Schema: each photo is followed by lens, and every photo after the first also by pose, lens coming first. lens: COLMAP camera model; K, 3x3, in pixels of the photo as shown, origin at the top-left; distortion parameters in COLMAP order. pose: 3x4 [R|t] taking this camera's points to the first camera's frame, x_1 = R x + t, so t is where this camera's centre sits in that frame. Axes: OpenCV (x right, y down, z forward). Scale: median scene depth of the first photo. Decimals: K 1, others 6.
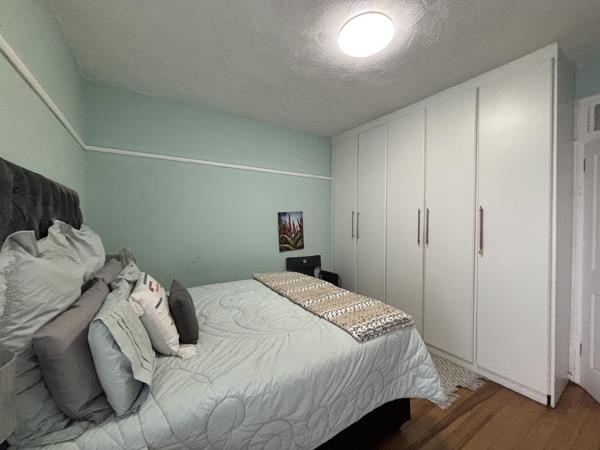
lens RADIAL K [[240.6, 0, 297.1], [0, 240.6, 224.2], [0, 0, 1]] dist [0.002528, 0.000179]
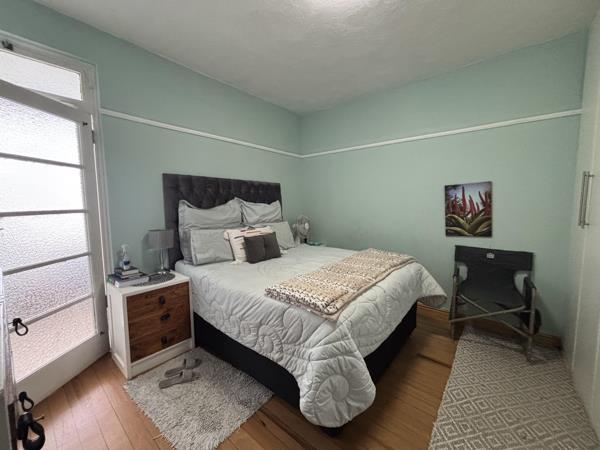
lens RADIAL K [[240.6, 0, 296.5], [0, 240.6, 224.2], [0, 0, 1]] dist [0.002528, 0.000179]
pose [[0.318590, 0.079735, -0.944533, 0.507247], [-0.007801, 0.996643, 0.081503, 0.016173], [0.947861, -0.018598, 0.318142, 0.280257]]
